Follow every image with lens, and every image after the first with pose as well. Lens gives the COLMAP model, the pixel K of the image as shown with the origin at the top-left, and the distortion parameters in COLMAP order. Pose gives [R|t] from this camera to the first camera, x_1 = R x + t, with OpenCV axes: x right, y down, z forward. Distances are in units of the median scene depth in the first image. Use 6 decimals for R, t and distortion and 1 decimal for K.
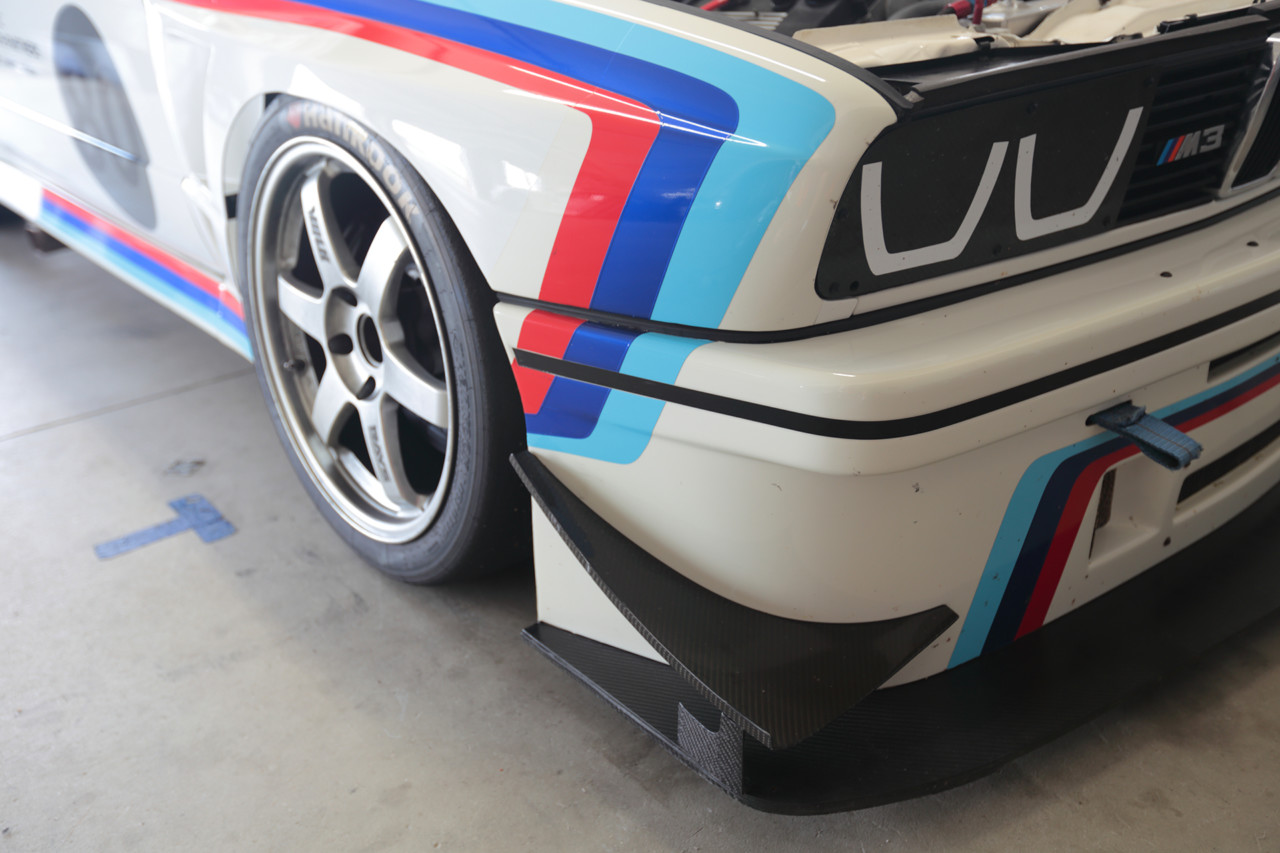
lens RADIAL K [[1153.1, 0, 640.0], [0, 1153.1, 426.5], [0, 0, 1]] dist [0.010539, 0.005654]
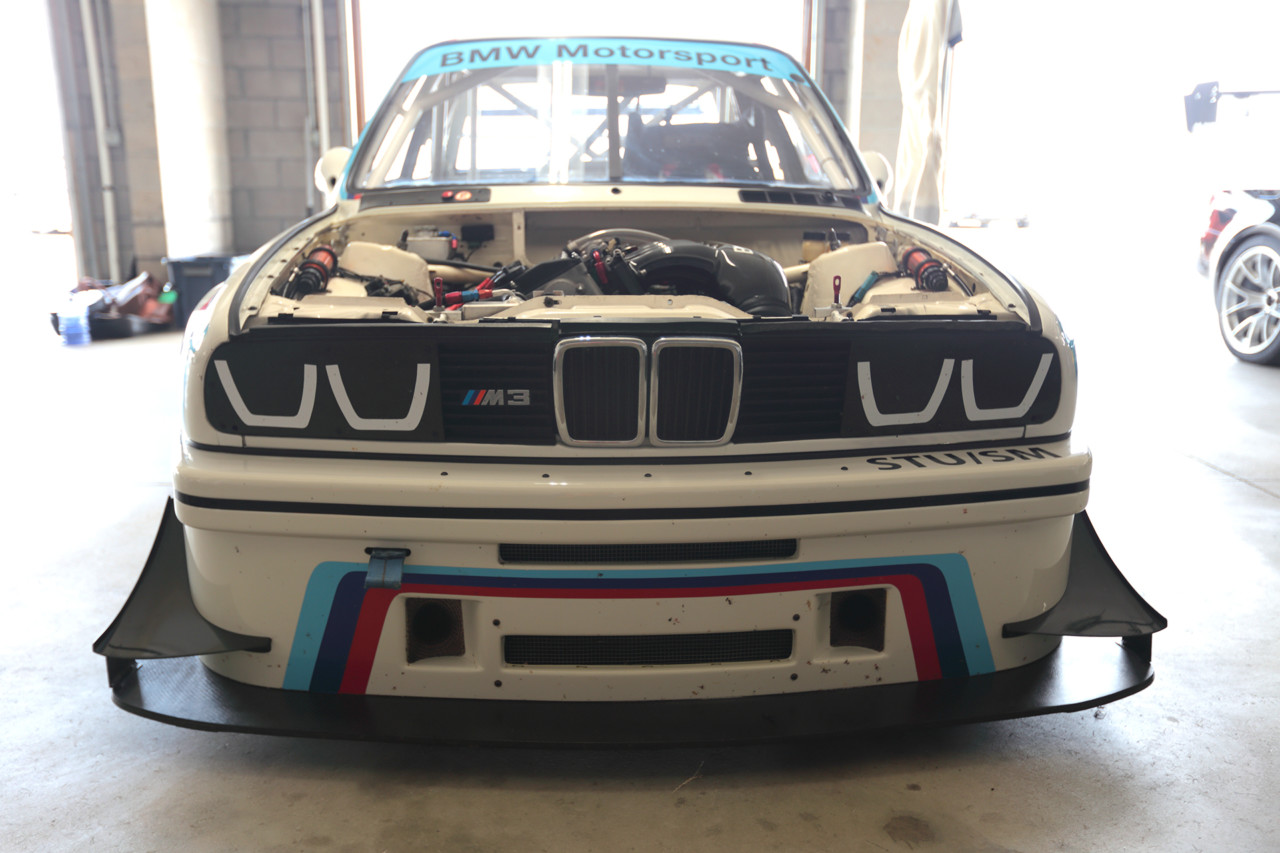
lens RADIAL K [[1153.1, 0, 640.0], [0, 1153.1, 426.5], [0, 0, 1]] dist [0.010539, 0.005654]
pose [[0.779953, 0.163319, -0.604152, 1.535177], [-0.300806, 0.944359, -0.133051, -0.063684], [0.548806, 0.285506, 0.785683, -0.070175]]
